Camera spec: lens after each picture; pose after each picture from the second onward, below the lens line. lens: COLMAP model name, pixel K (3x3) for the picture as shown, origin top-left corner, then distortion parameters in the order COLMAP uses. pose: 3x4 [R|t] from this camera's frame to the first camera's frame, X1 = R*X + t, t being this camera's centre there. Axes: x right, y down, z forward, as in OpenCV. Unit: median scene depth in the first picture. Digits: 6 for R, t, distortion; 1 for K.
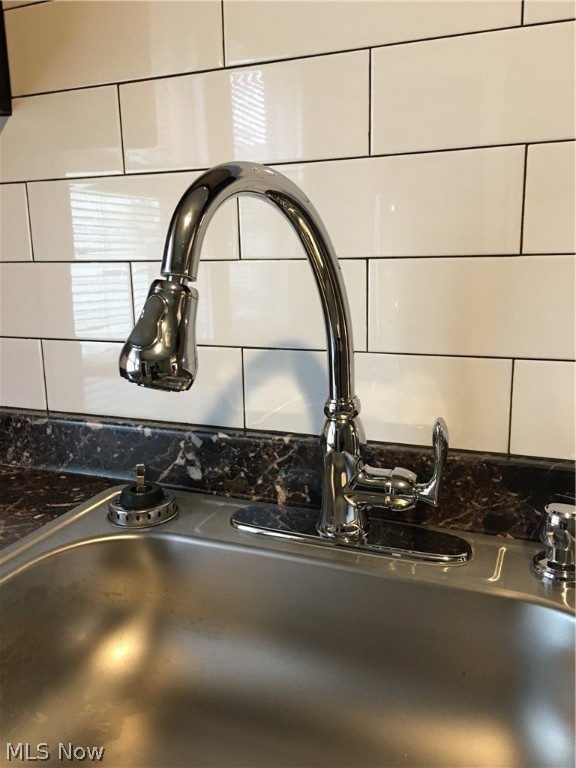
lens RADIAL K [[652.2, 0, 286.2], [0, 652.2, 379.3], [0, 0, 1]] dist [0.063960, -0.088438]
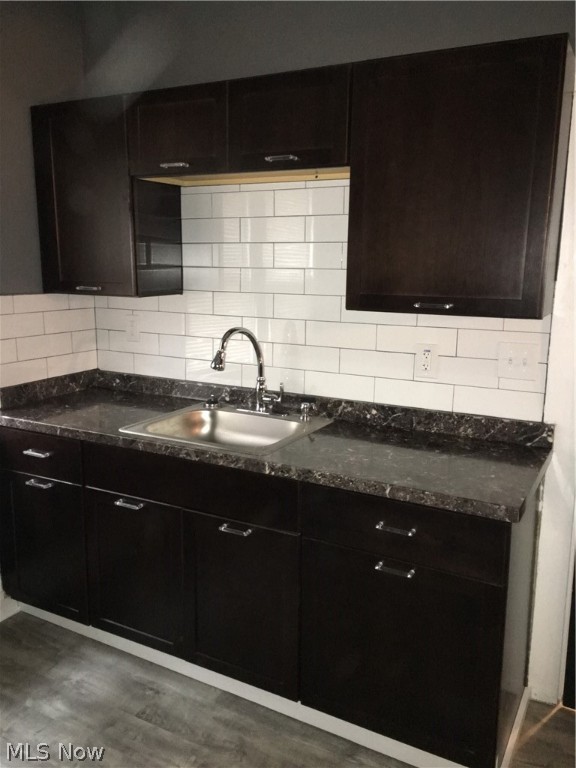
lens RADIAL K [[652.2, 0, 288.9], [0, 652.2, 381.3], [0, 0, 1]] dist [0.063960, -0.088438]
pose [[0.992993, 0.058662, -0.102583, 0.597314], [-0.061592, 0.997772, -0.025636, 0.129570], [0.100850, 0.031775, 0.994394, -2.704643]]
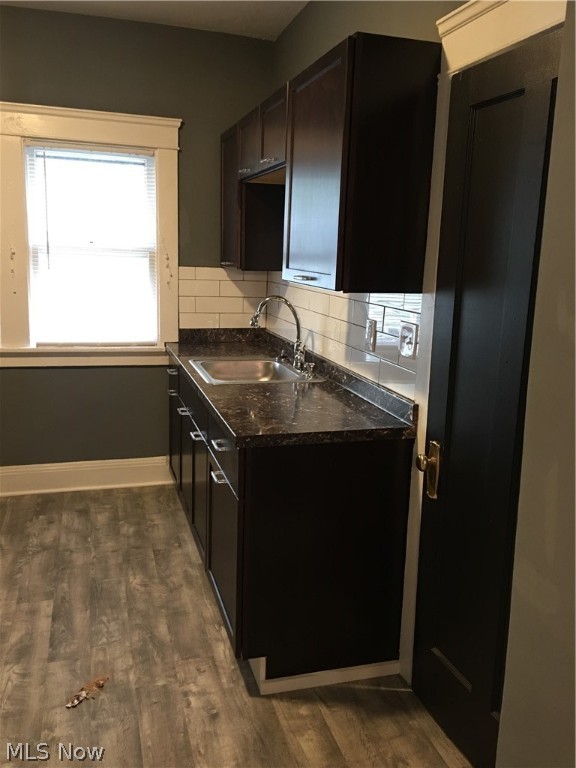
lens RADIAL K [[652.2, 0, 292.8], [0, 652.2, 381.1], [0, 0, 1]] dist [0.063960, -0.088438]
pose [[0.630749, 0.203685, -0.748777, 3.414484], [-0.217177, 0.972711, 0.081656, -0.053640], [0.744976, 0.111113, 0.657772, -2.041186]]
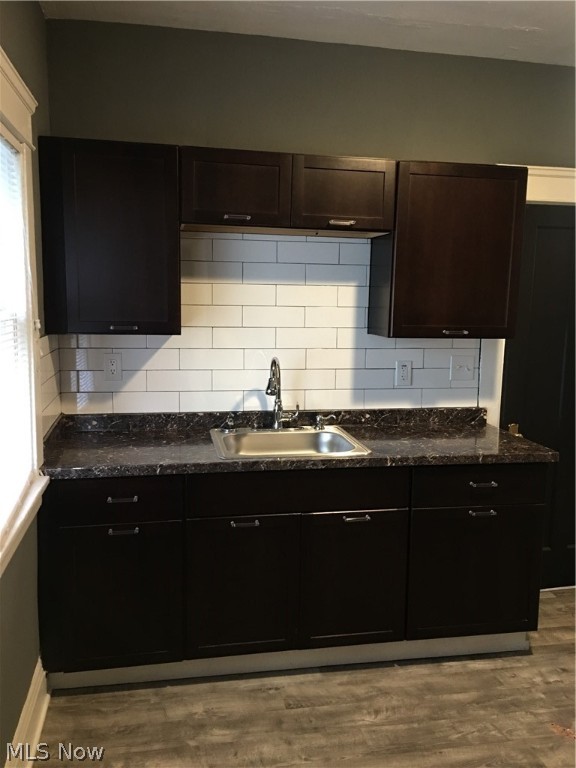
lens RADIAL K [[652.2, 0, 288.2], [0, 652.2, 381.9], [0, 0, 1]] dist [0.063960, -0.088438]
pose [[0.834235, -0.029460, 0.550622, -2.177117], [0.076533, 0.995093, -0.062714, 0.180797], [-0.546073, 0.094459, 0.832395, -2.670319]]
